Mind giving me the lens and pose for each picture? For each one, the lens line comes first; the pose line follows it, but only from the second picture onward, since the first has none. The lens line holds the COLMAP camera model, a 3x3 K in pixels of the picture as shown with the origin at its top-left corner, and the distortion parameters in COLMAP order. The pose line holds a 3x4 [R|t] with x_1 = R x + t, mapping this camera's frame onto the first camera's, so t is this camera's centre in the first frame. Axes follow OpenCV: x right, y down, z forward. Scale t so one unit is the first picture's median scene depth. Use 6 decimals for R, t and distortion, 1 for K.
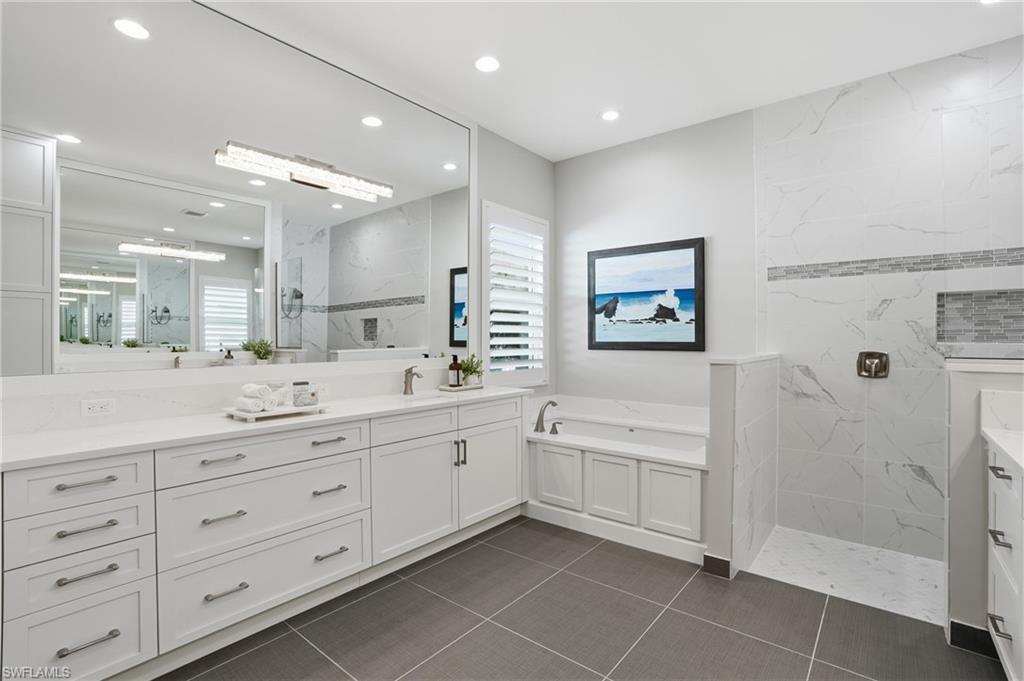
lens RADIAL K [[468.8, 0, 518.0], [0, 468.8, 338.7], [0, 0, 1]] dist [-0.031860, 0.001431]
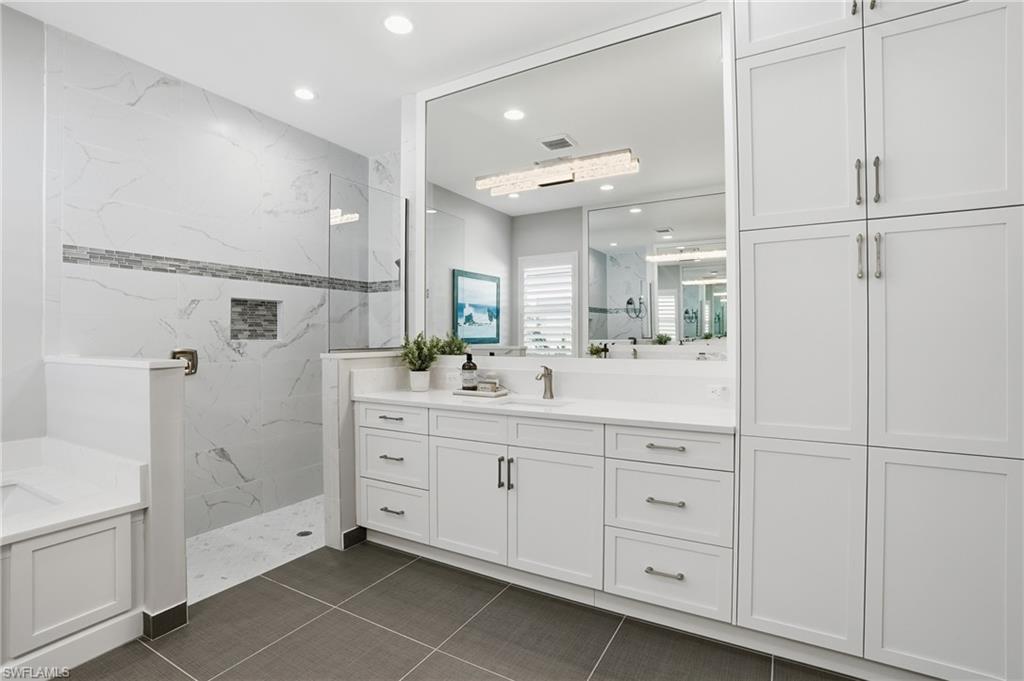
lens RADIAL K [[468.8, 0, 519.4], [0, 468.8, 336.9], [0, 0, 1]] dist [-0.031860, 0.001431]
pose [[-0.161161, -0.000310, 0.986928, -0.381830], [0.005616, 0.999983, 0.001231, 0.003012], [-0.986912, 0.005741, -0.161157, 0.448272]]
